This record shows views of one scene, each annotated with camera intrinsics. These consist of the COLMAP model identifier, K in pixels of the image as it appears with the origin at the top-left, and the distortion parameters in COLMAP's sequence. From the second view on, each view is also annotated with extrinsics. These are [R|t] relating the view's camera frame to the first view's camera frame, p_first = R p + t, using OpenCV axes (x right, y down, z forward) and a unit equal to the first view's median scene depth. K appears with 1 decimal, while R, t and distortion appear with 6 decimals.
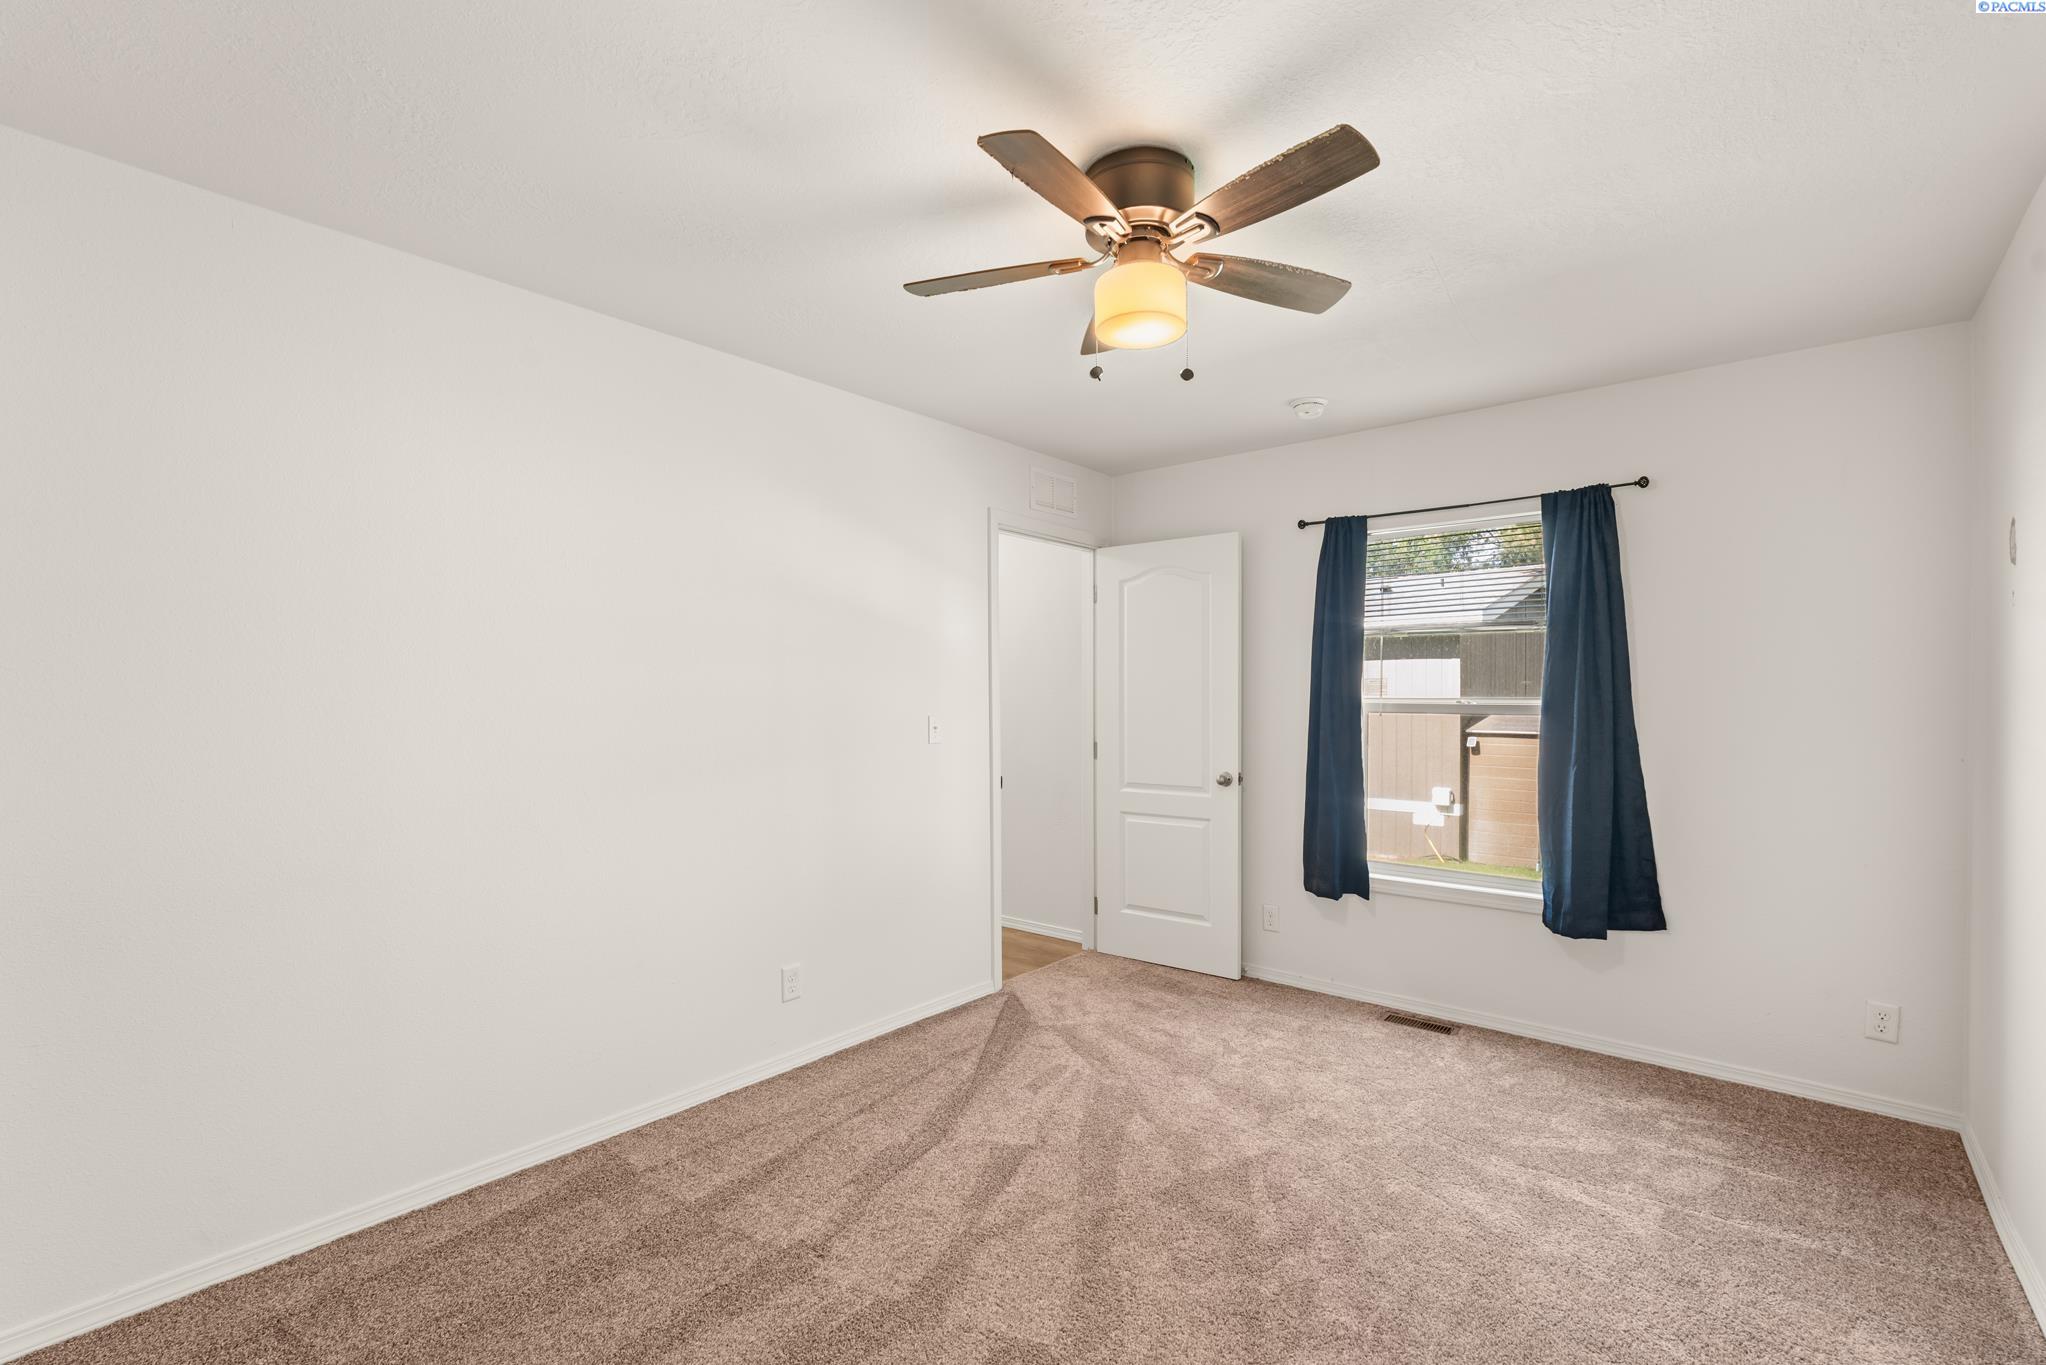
lens RADIAL K [[903.7, 0, 1026.2], [0, 903.7, 716.4], [0, 0, 1]] dist [-0.011290, 0.001570]
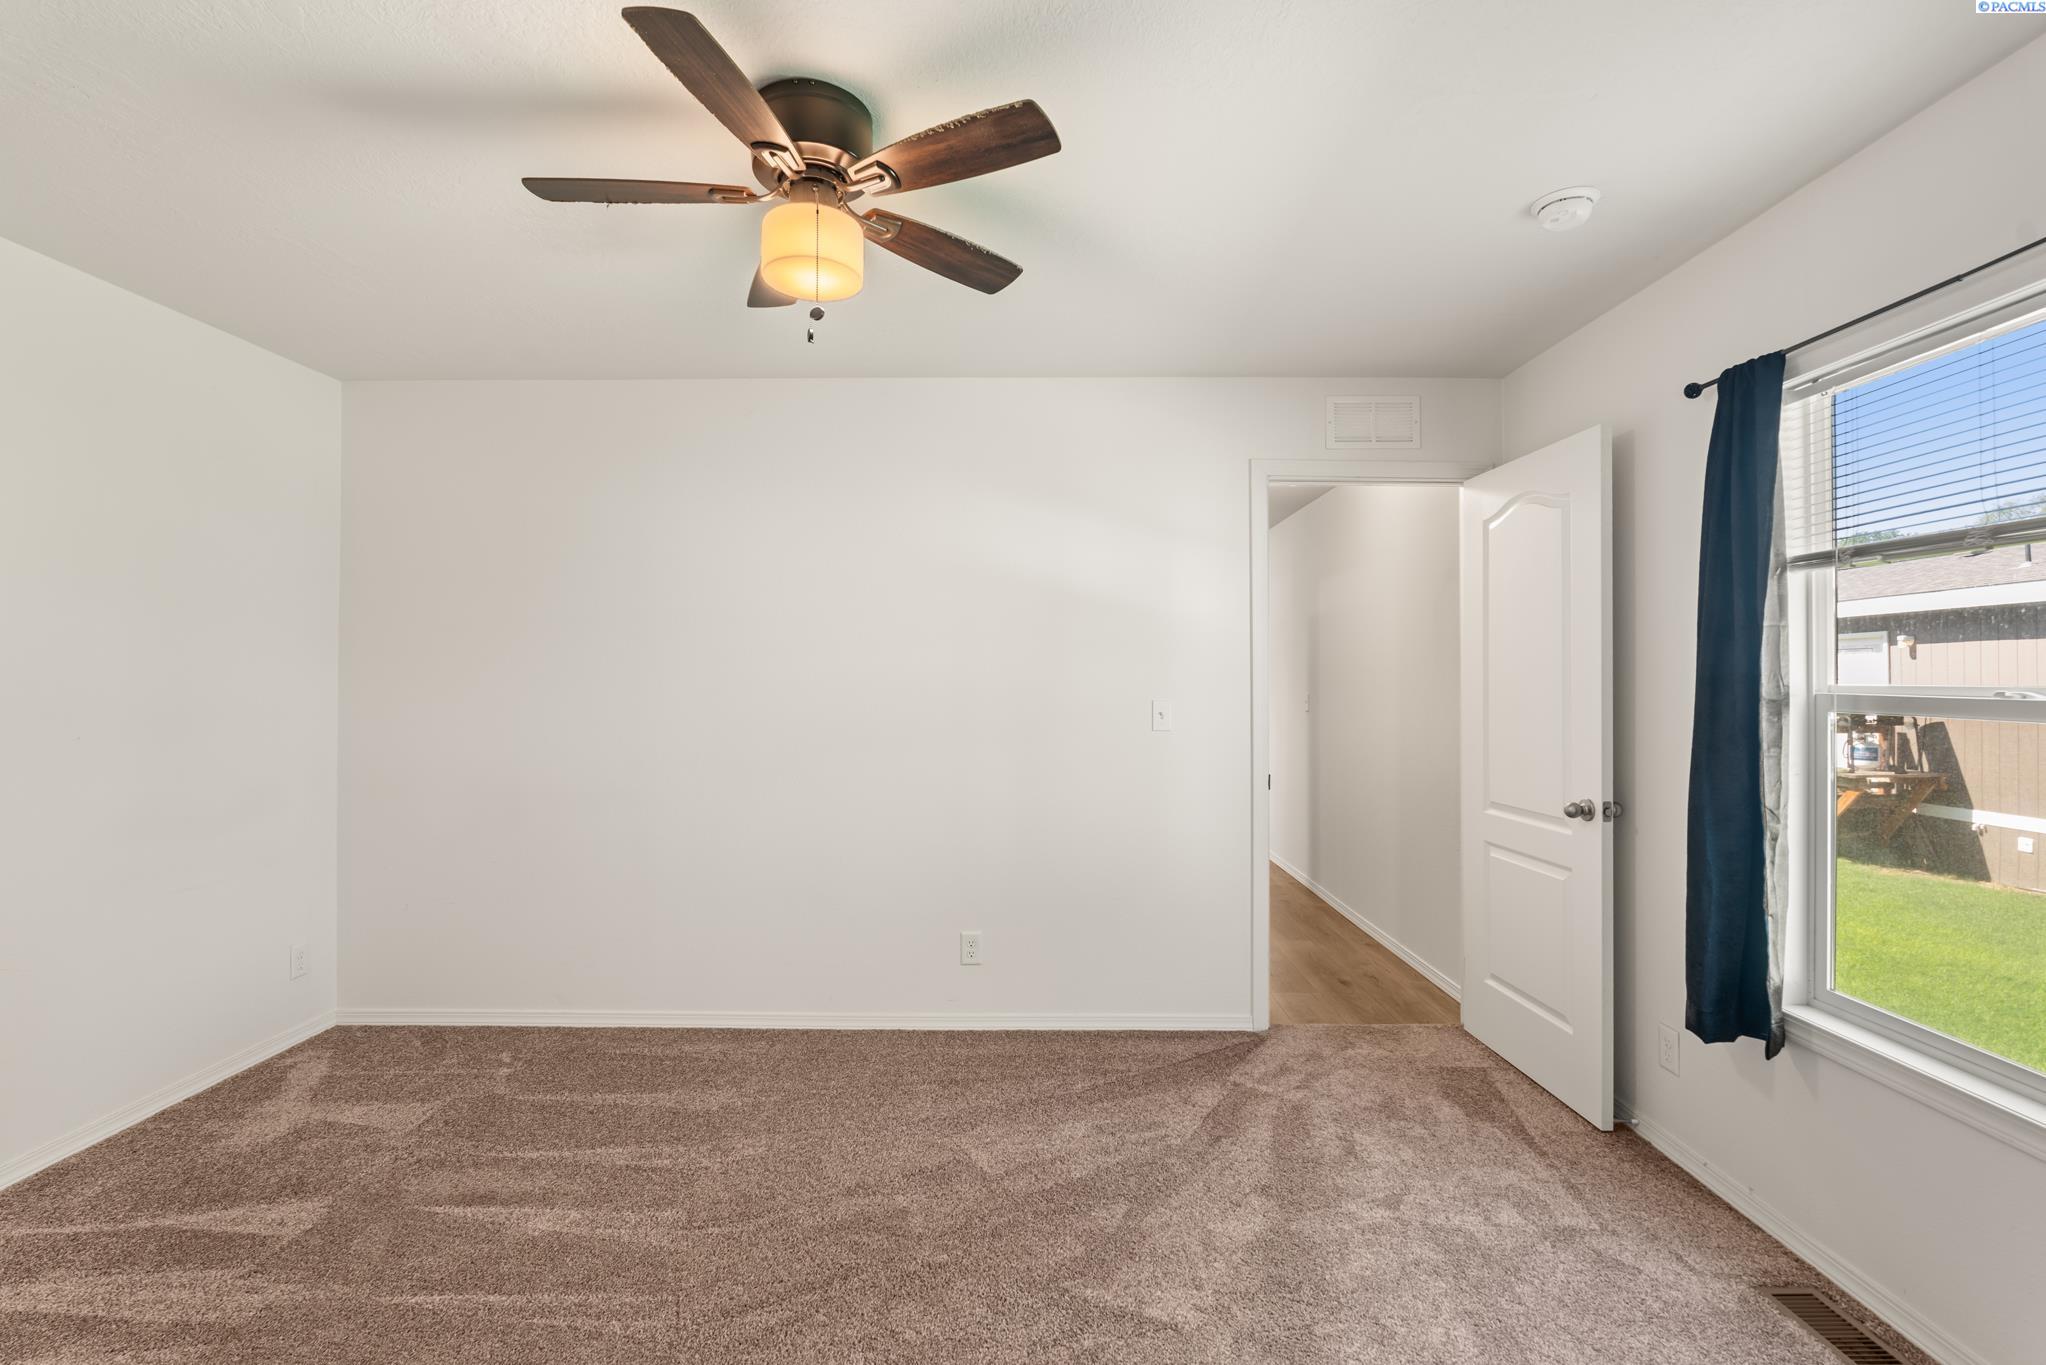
lens RADIAL K [[903.7, 0, 1019.8], [0, 903.7, 677.9], [0, 0, 1]] dist [-0.011290, 0.001570]
pose [[0.641705, 0.002811, -0.766946, 0.540110], [-0.023182, 0.999607, -0.015733, -0.005795], [0.766601, 0.027875, 0.641519, 0.328410]]
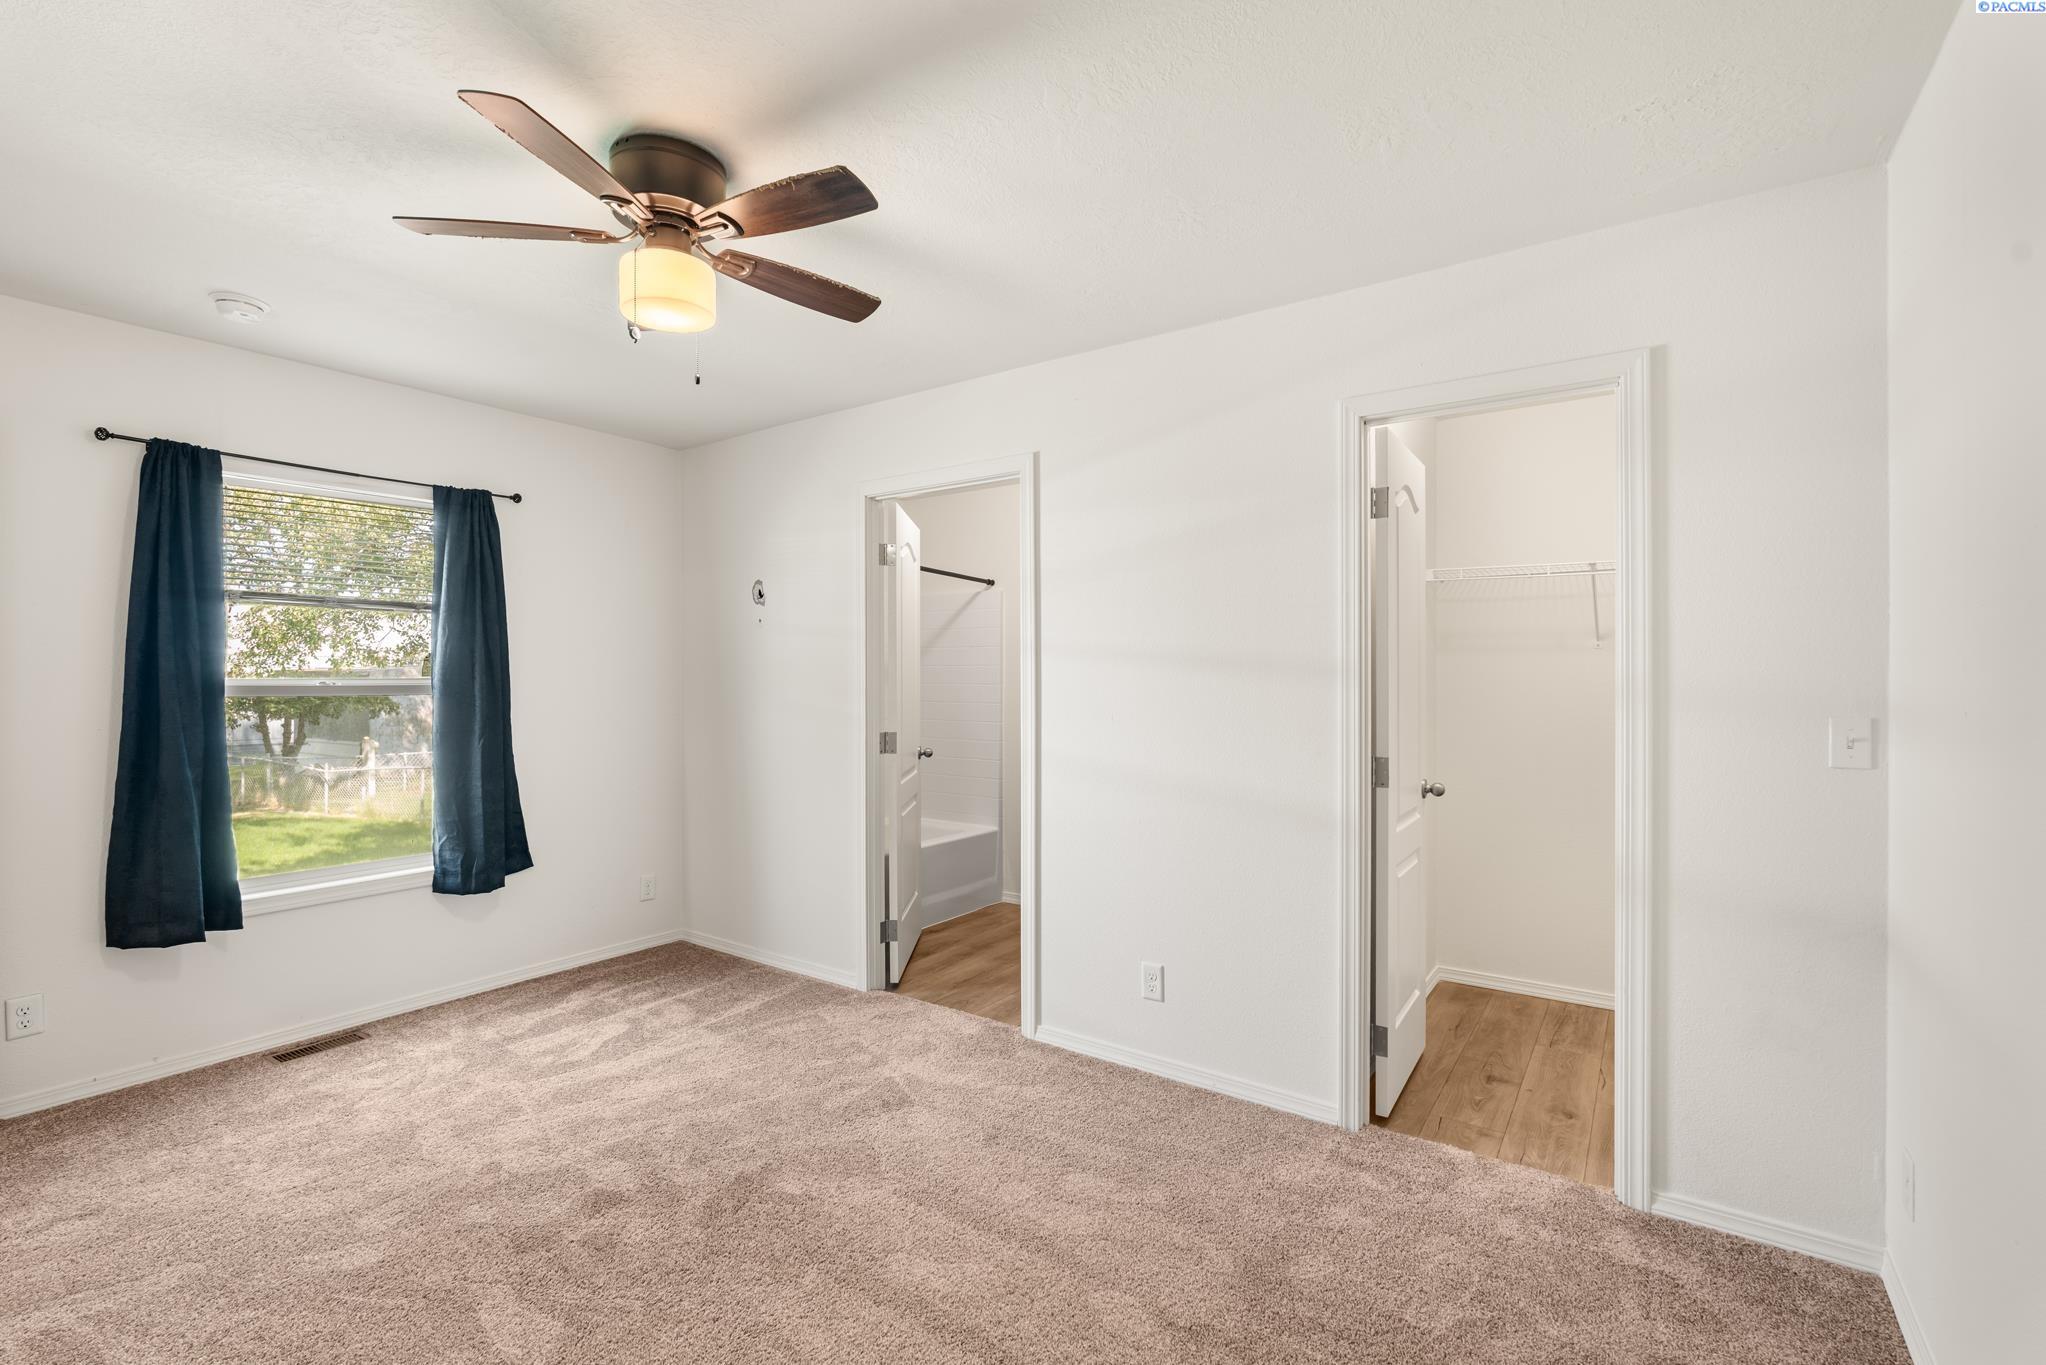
lens RADIAL K [[903.7, 0, 1024.8], [0, 903.7, 686.1], [0, 0, 1]] dist [-0.011290, 0.001570]
pose [[-0.087573, -0.012680, 0.996077, -0.520985], [0.023010, 0.999626, 0.014748, -0.010753], [-0.995892, 0.024212, -0.087248, 0.394453]]
